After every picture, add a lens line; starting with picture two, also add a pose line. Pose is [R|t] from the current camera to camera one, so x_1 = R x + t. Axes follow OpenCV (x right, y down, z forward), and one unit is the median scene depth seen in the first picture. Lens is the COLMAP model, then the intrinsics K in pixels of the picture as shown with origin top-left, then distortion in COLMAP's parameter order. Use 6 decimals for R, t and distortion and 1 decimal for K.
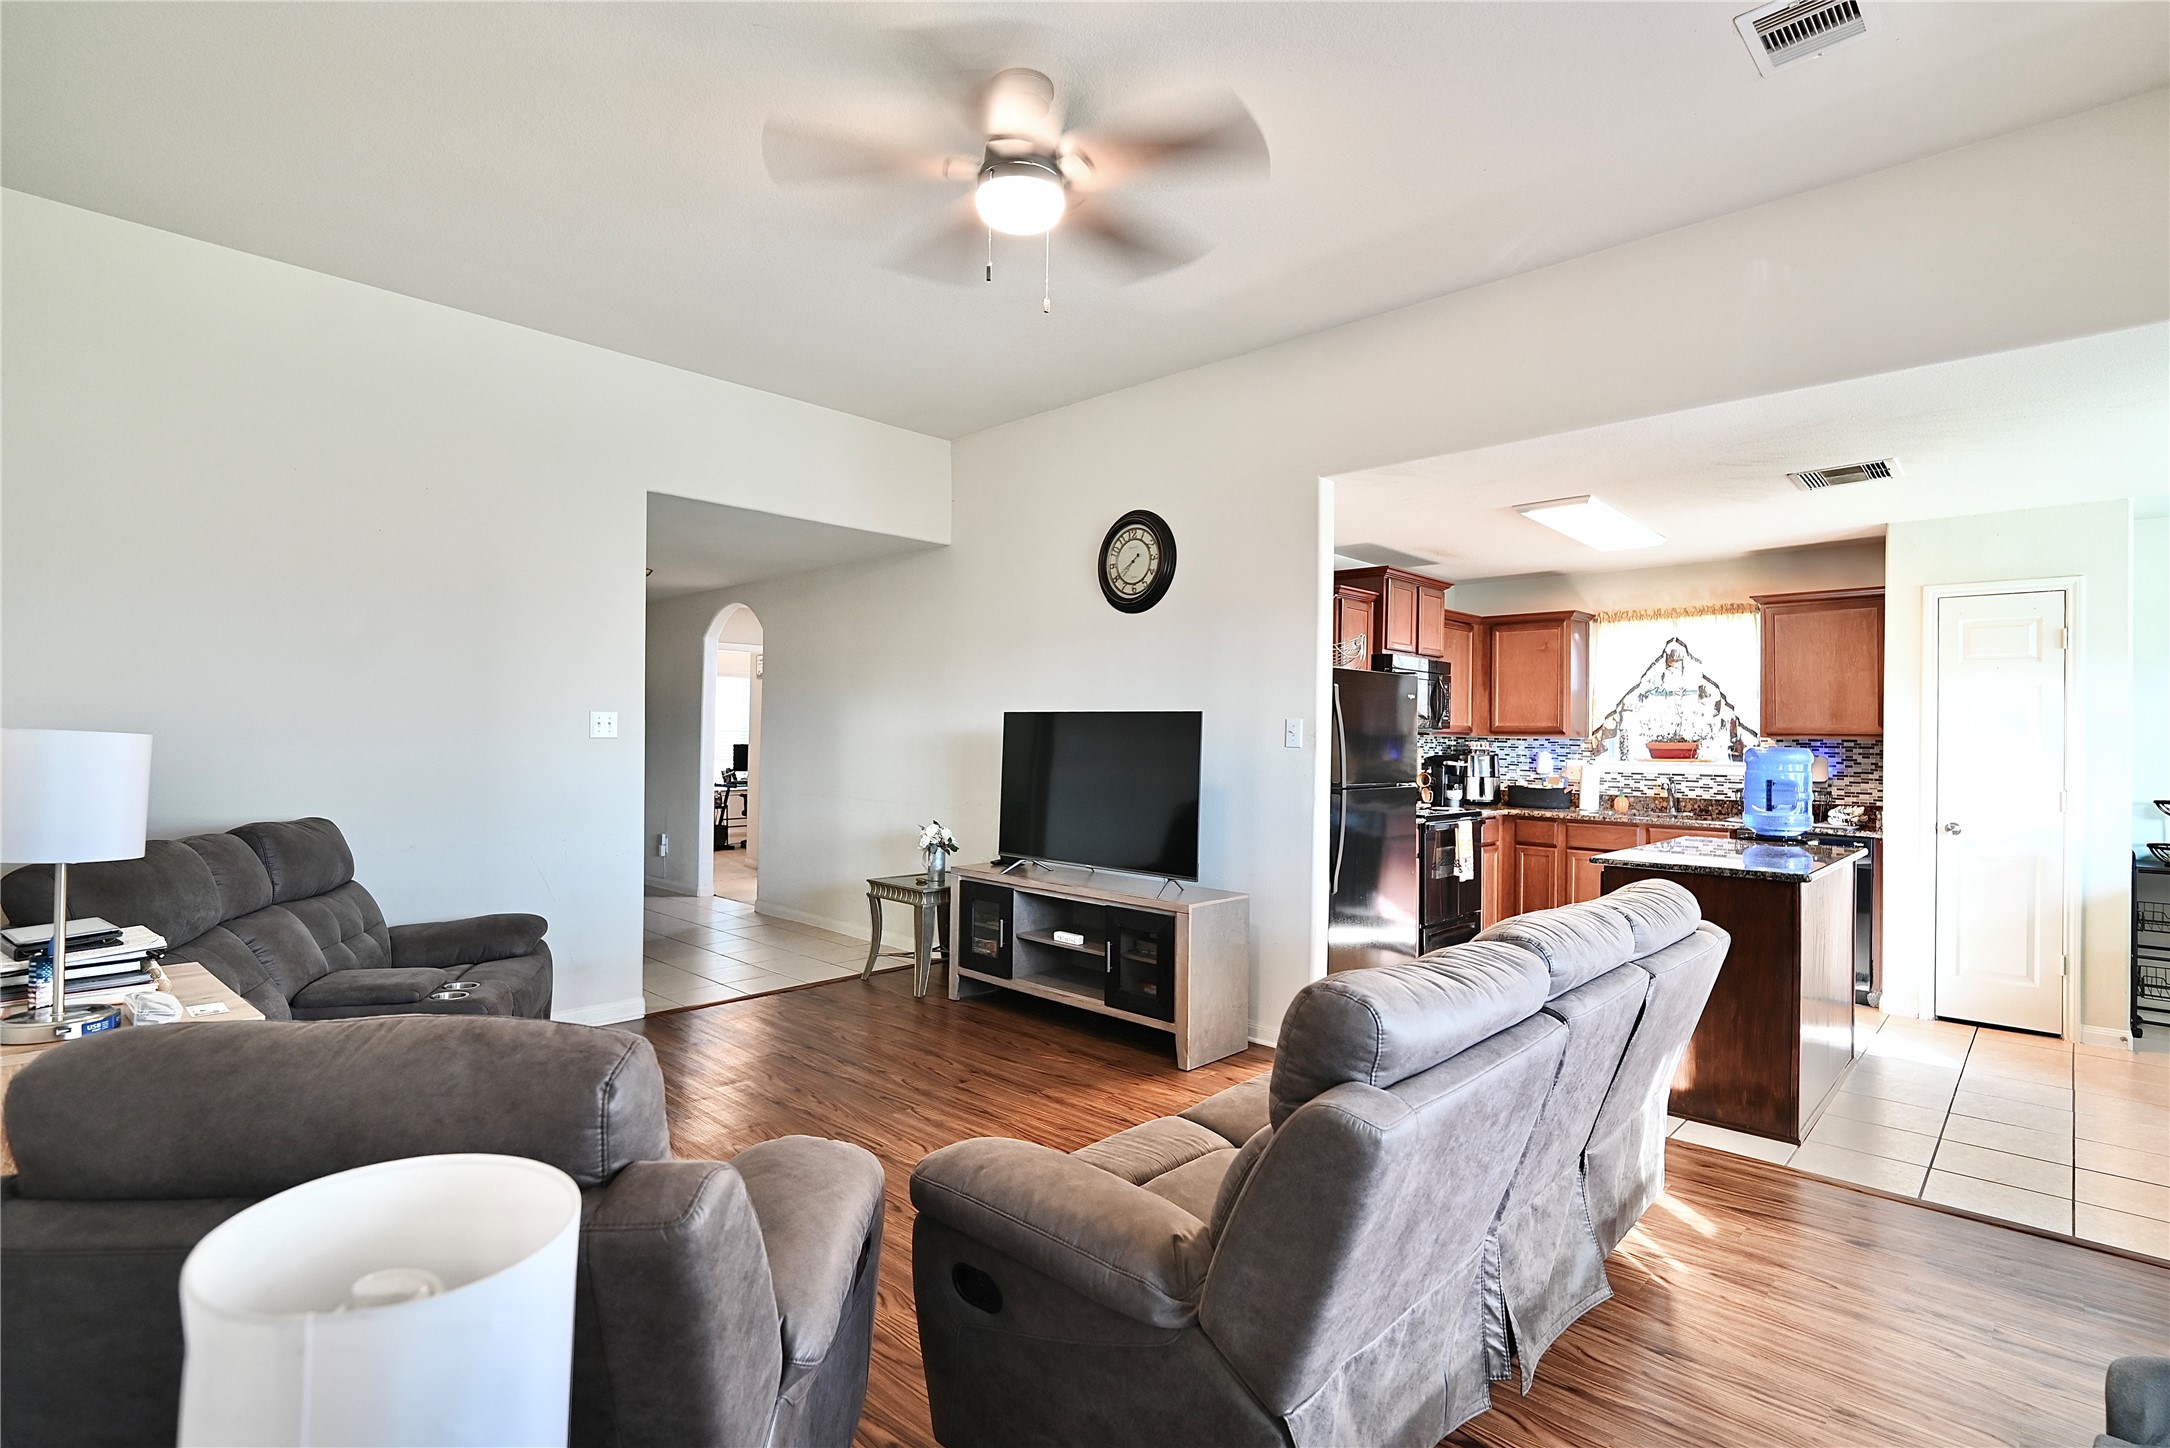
lens RADIAL K [[1035.1, 0, 1102.5], [0, 1035.1, 721.7], [0, 0, 1]] dist [0.000226, 0.000134]
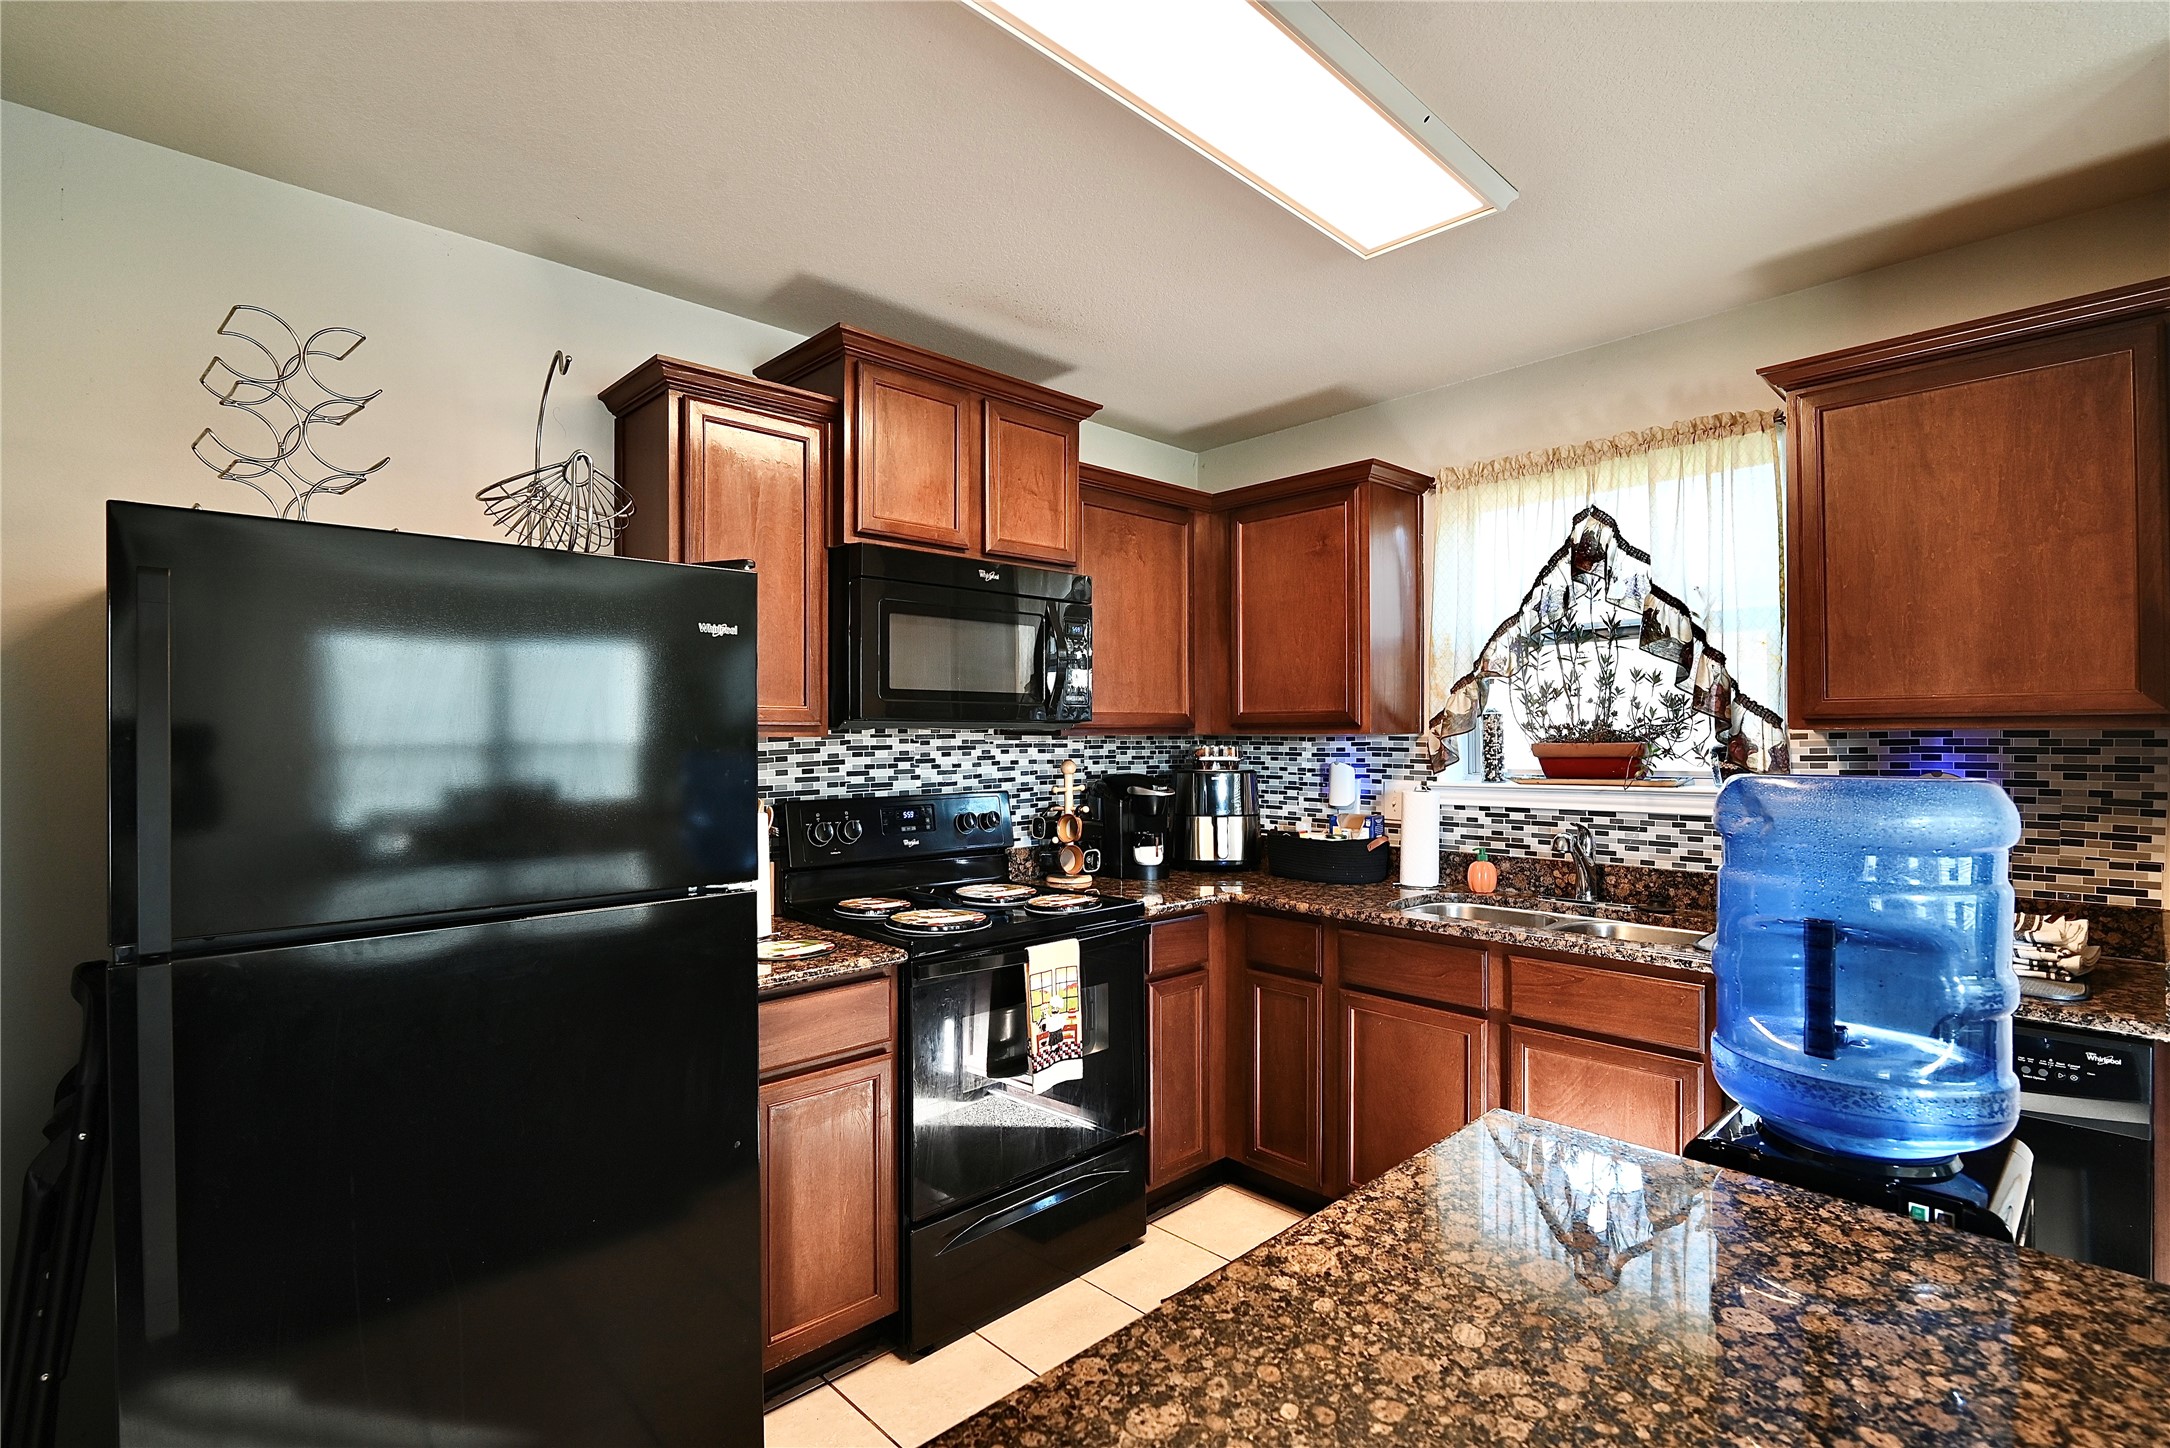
lens RADIAL K [[1007.3, 0, 1080.9], [0, 1007.3, 733.3], [0, 0, 1]] dist [0.001595, -0.000848]
pose [[0.998487, -0.017612, -0.052088, 0.350769], [0.018337, 0.999741, 0.013477, 0.006105], [0.051837, -0.014412, 0.998552, 0.547010]]
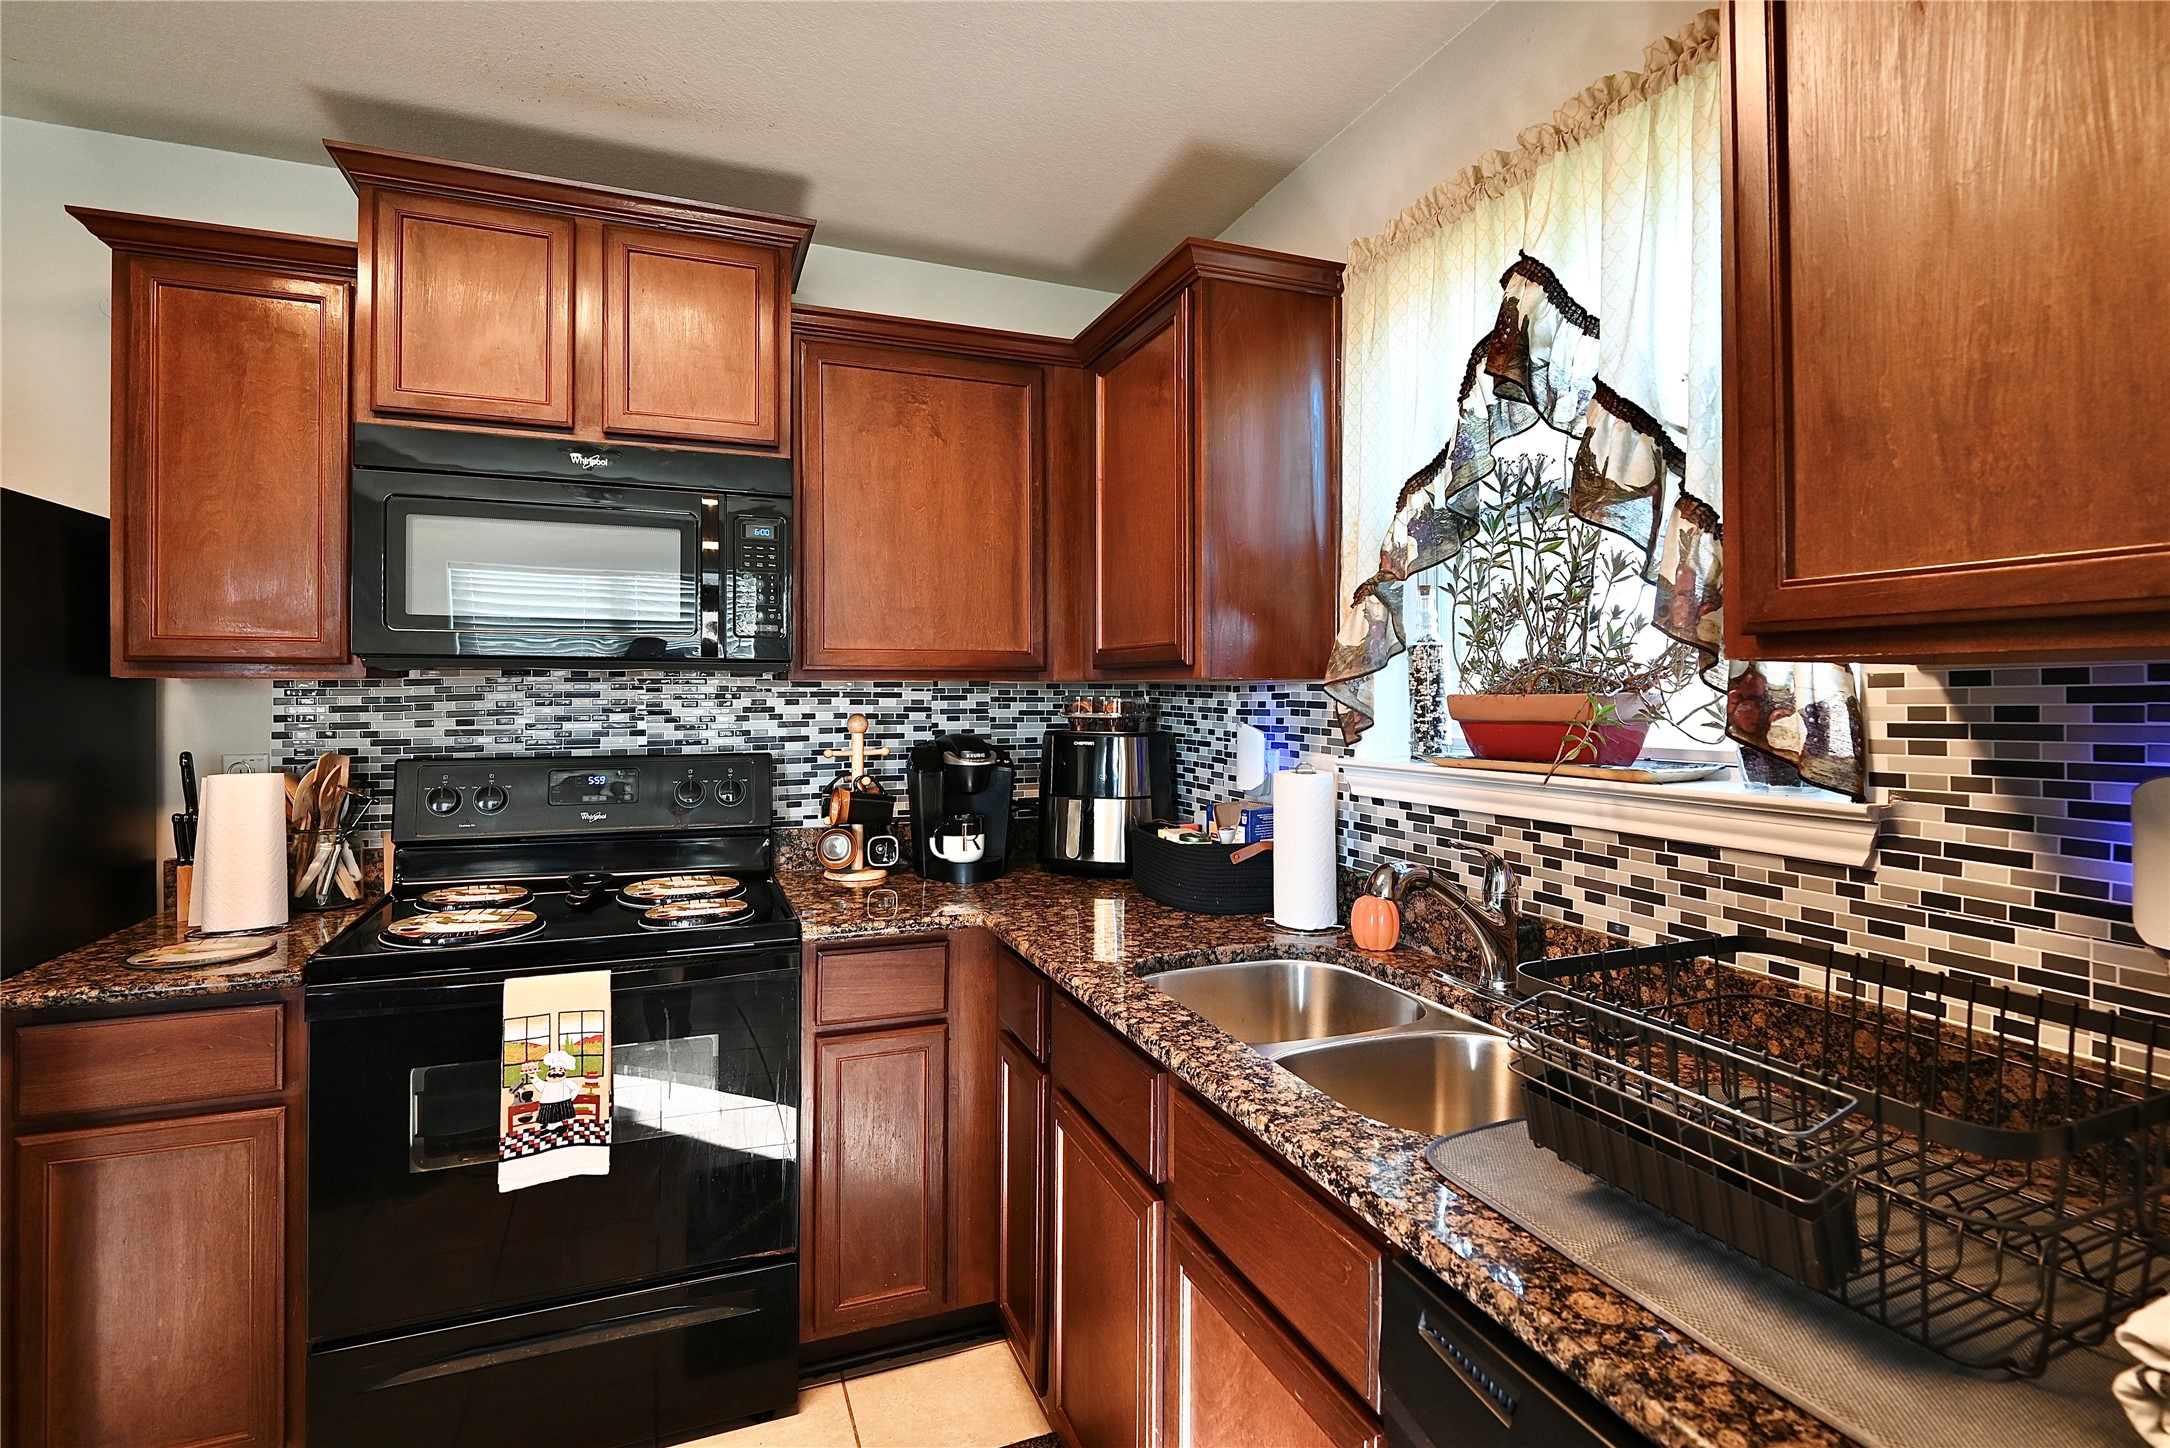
lens RADIAL K [[1029.5, 0, 1093.3], [0, 1029.5, 687.6], [0, 0, 1]] dist [-0.003251, -0.000620]
pose [[0.910572, -0.013217, -0.413138, 0.553982], [0.017165, 0.999836, 0.005846, 0.015392], [0.412993, -0.012415, 0.910650, 0.733007]]
